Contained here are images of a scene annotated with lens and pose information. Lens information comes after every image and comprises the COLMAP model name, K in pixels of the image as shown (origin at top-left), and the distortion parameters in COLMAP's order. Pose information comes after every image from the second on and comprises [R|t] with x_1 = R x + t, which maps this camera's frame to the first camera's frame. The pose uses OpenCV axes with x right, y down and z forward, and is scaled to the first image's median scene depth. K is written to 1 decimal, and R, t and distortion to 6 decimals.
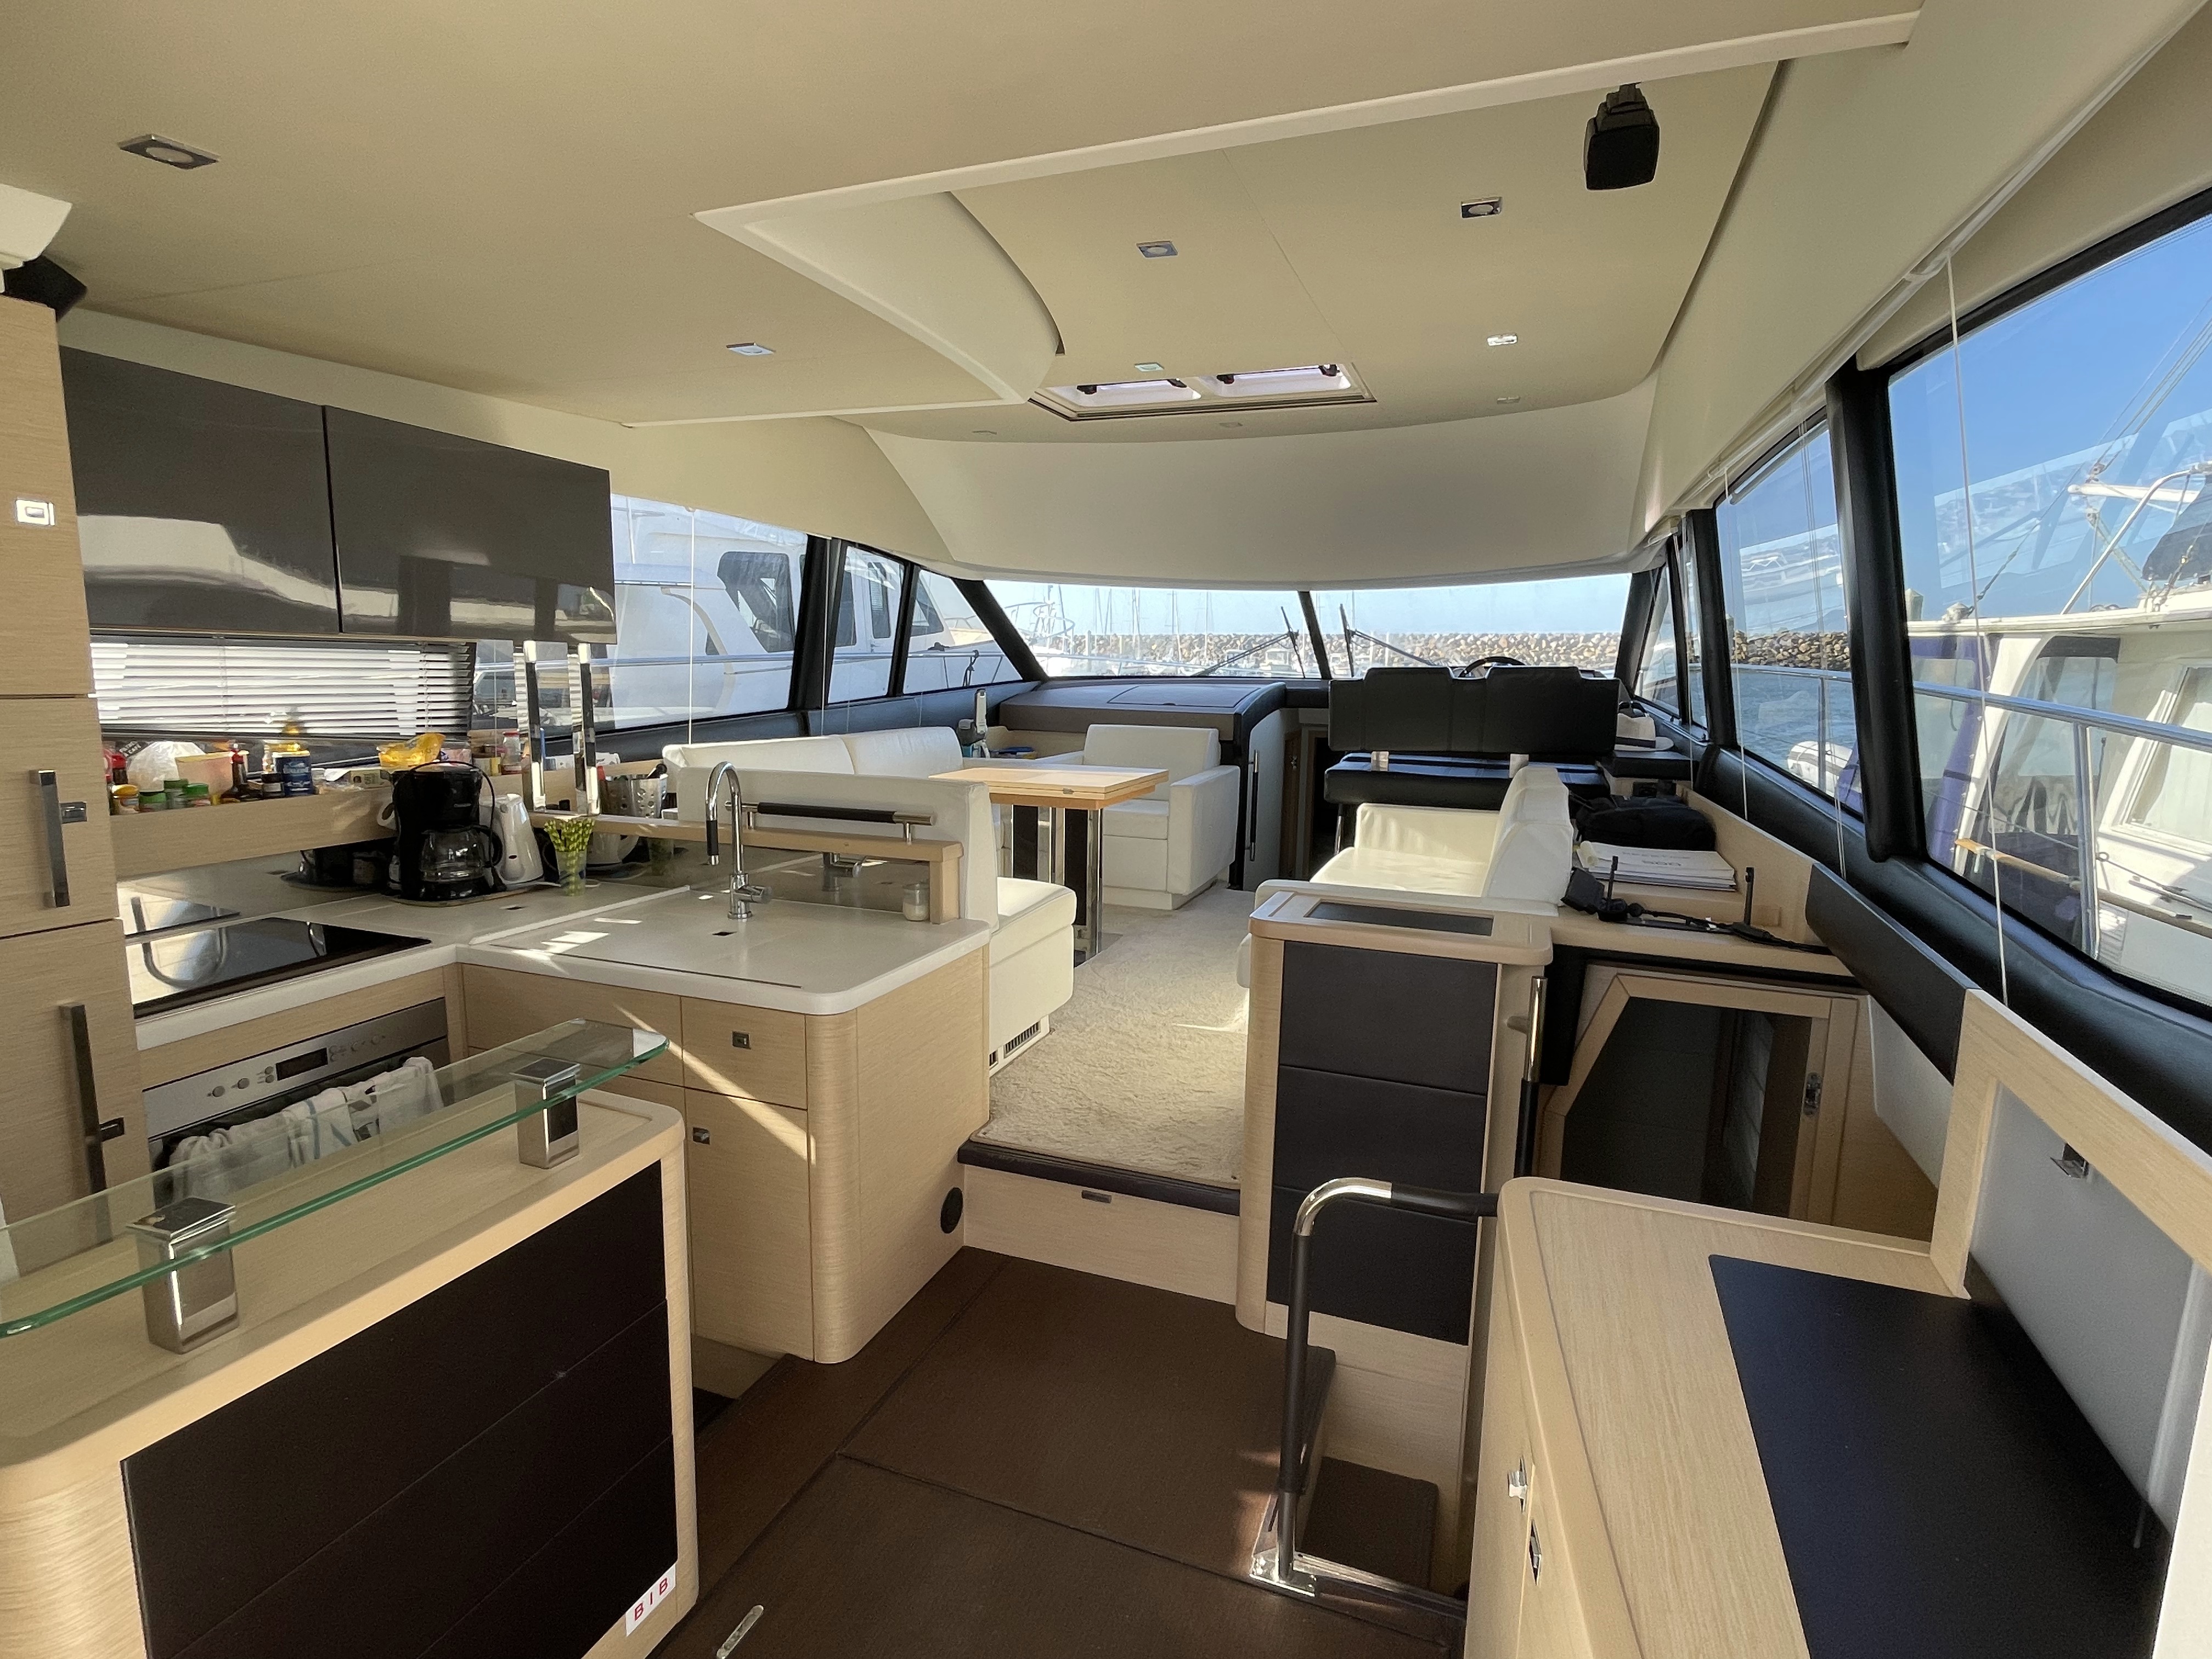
lens RADIAL K [[1105.4, 0, 1106.0], [0, 1105.4, 829.5], [0, 0, 1]] dist [0.000475, 0.000039]
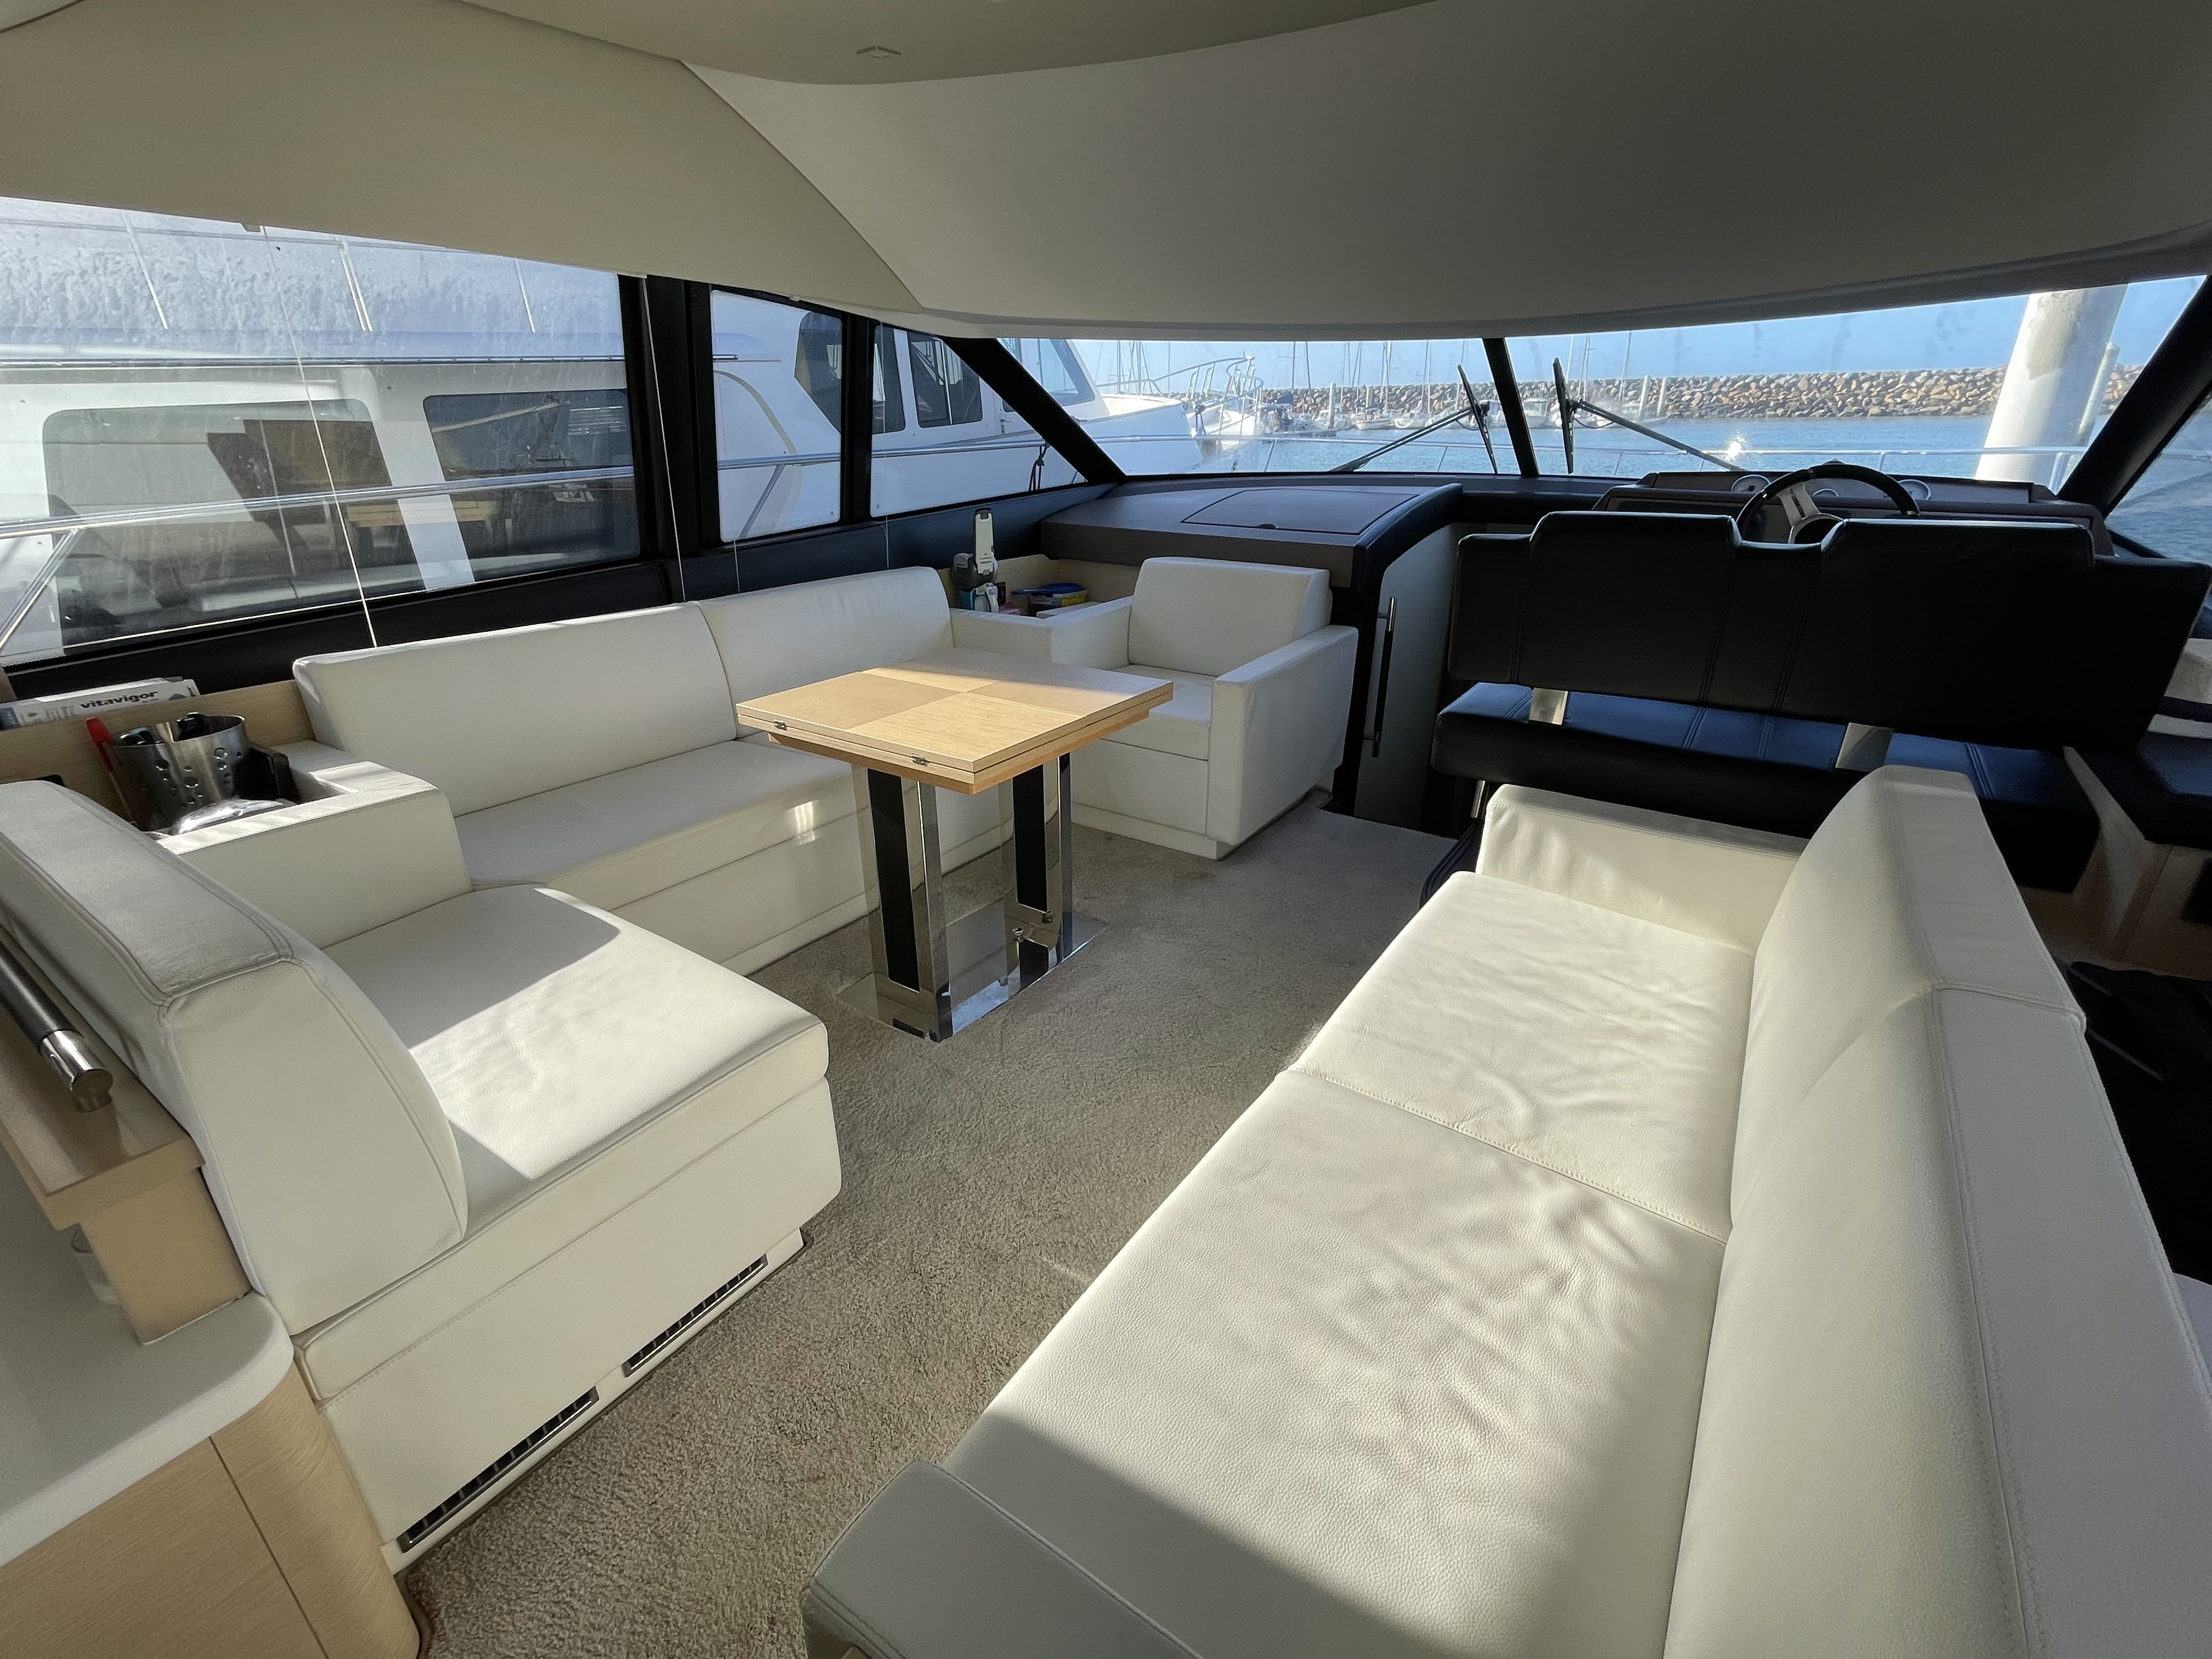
lens RADIAL K [[996.7, 0, 1106.0], [0, 996.7, 829.5], [0, 0, 1]] dist [-0.001281, -0.000166]
pose [[0.973923, 0.068270, -0.216365, 0.110434], [-0.014641, 0.970578, 0.240342, -0.081073], [0.226408, -0.230906, 0.946267, 0.367612]]
